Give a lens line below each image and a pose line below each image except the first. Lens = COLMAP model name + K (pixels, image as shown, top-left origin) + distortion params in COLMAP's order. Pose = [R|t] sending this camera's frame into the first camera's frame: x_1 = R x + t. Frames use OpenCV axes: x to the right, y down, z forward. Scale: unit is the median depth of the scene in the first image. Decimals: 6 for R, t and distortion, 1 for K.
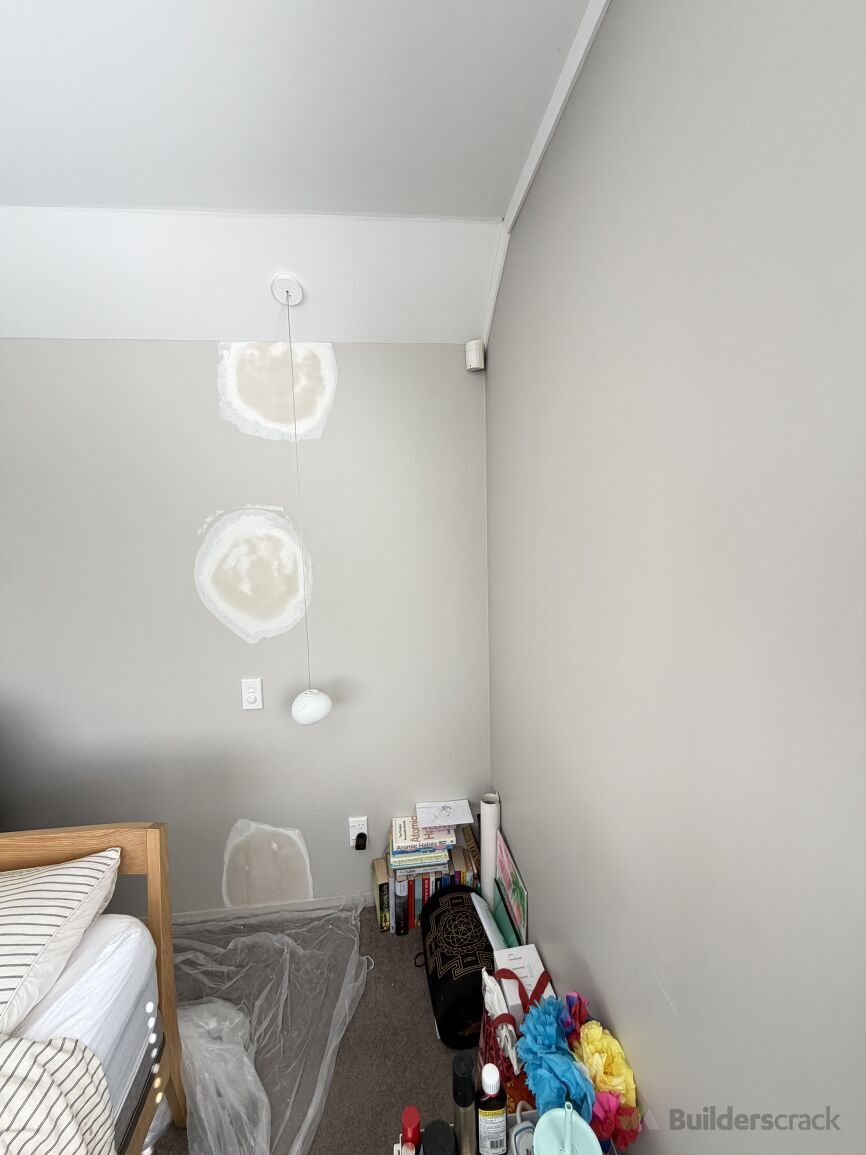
lens RADIAL K [[459.2, 0, 433.4], [0, 459.2, 574.8], [0, 0, 1]] dist [-0.000235, -0.000044]
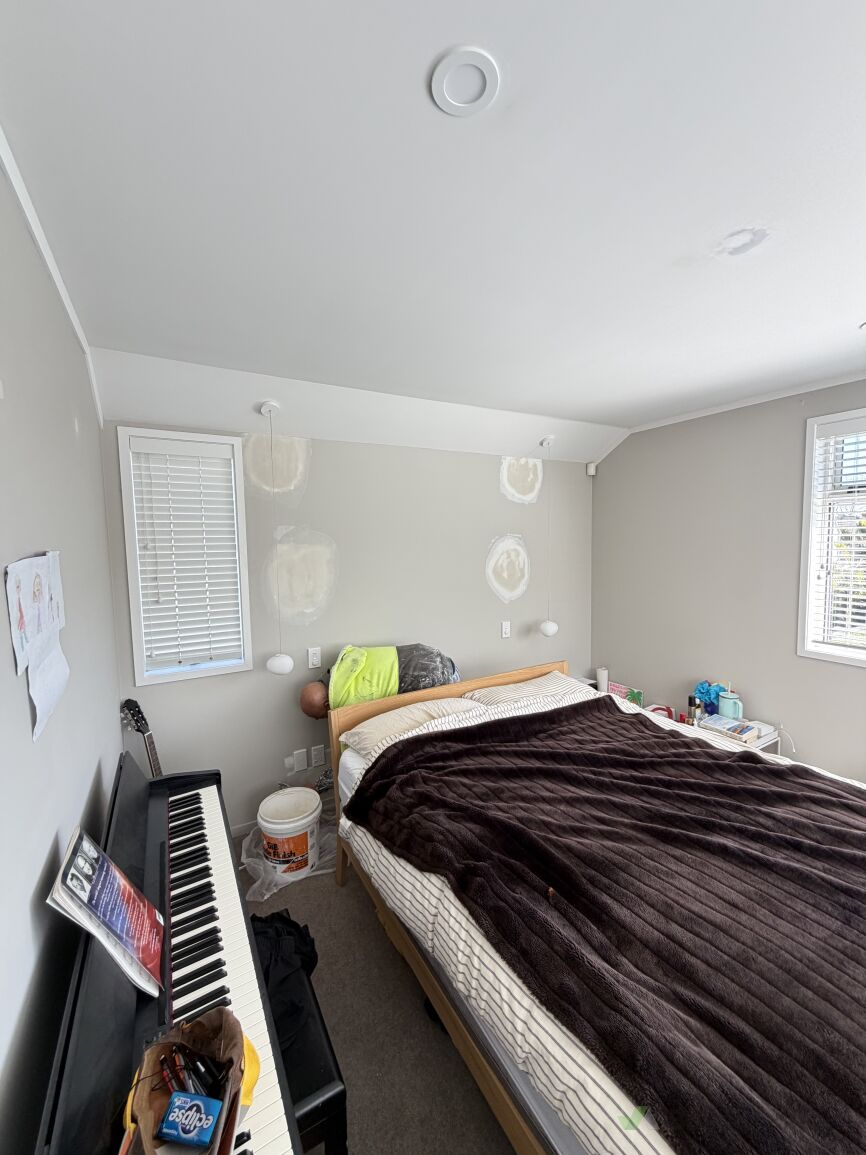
lens RADIAL K [[459.2, 0, 433.4], [0, 459.2, 574.8], [0, 0, 1]] dist [-0.000235, -0.000044]
pose [[0.916696, -0.019101, 0.399128, -1.522296], [0.037747, 0.998530, -0.038907, 0.095539], [-0.397798, 0.050732, 0.916069, -0.721544]]
